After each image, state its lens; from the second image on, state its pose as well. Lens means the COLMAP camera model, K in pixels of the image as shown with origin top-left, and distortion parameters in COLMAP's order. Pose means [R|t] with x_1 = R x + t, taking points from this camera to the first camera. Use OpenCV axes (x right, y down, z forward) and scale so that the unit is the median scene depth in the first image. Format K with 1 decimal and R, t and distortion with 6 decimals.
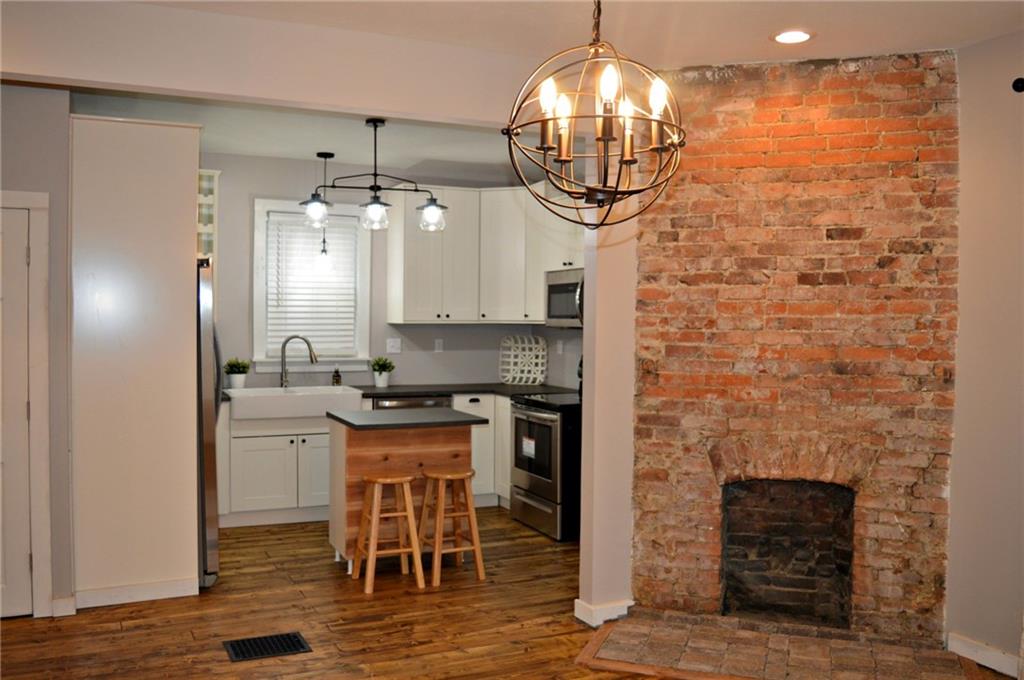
lens RADIAL K [[891.3, 0, 512.0], [0, 891.3, 340.0], [0, 0, 1]] dist [-0.088003, -0.001679]
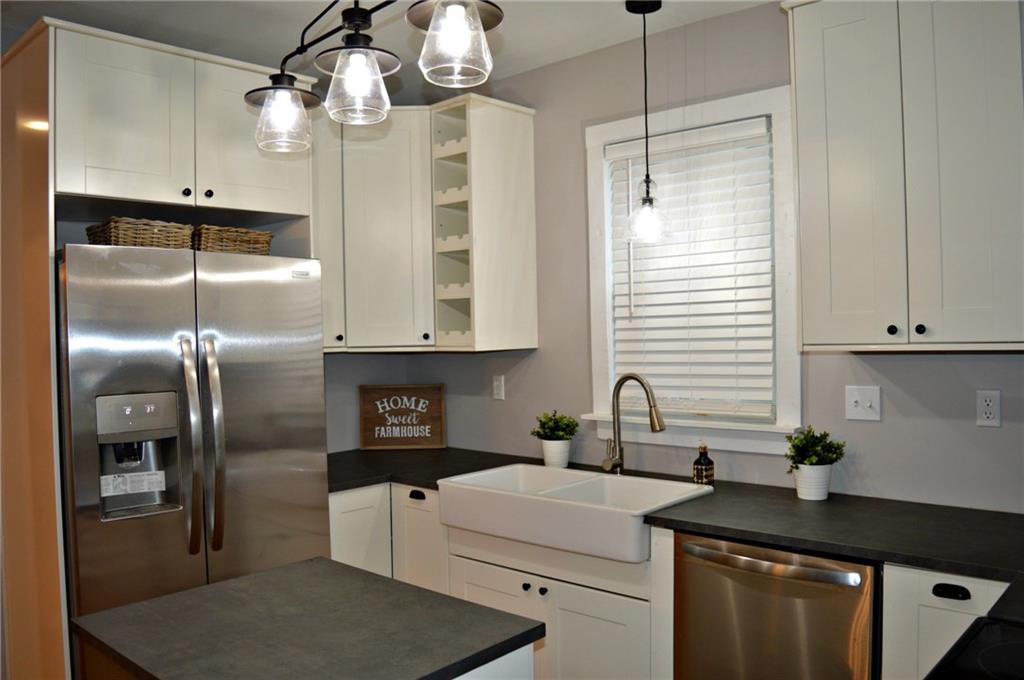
lens RADIAL K [[817.2, 0, 512.0], [0, 817.2, 340.0], [0, 0, 1]] dist [-0.087717, 0.007409]
pose [[0.370919, -0.008575, -0.928626, 0.166415], [-0.006173, 0.999913, -0.011699, -0.018304], [0.928645, 0.010072, 0.370833, 0.747302]]
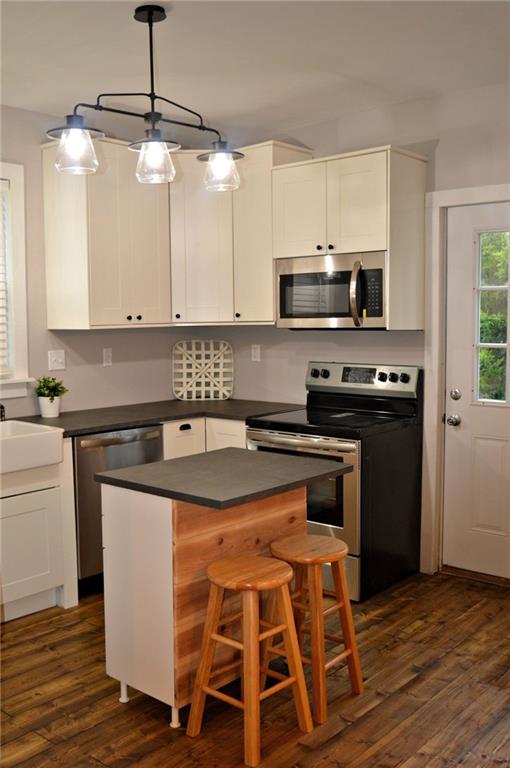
lens RADIAL K [[781.4, 0, 255.0], [0, 781.4, 384.0], [0, 0, 1]] dist [-0.093416, -0.009670]
pose [[0.916484, -0.054160, 0.396389, -0.252018], [0.030247, 0.997339, 0.066336, -0.011986], [-0.398927, -0.048806, 0.915683, 0.363676]]
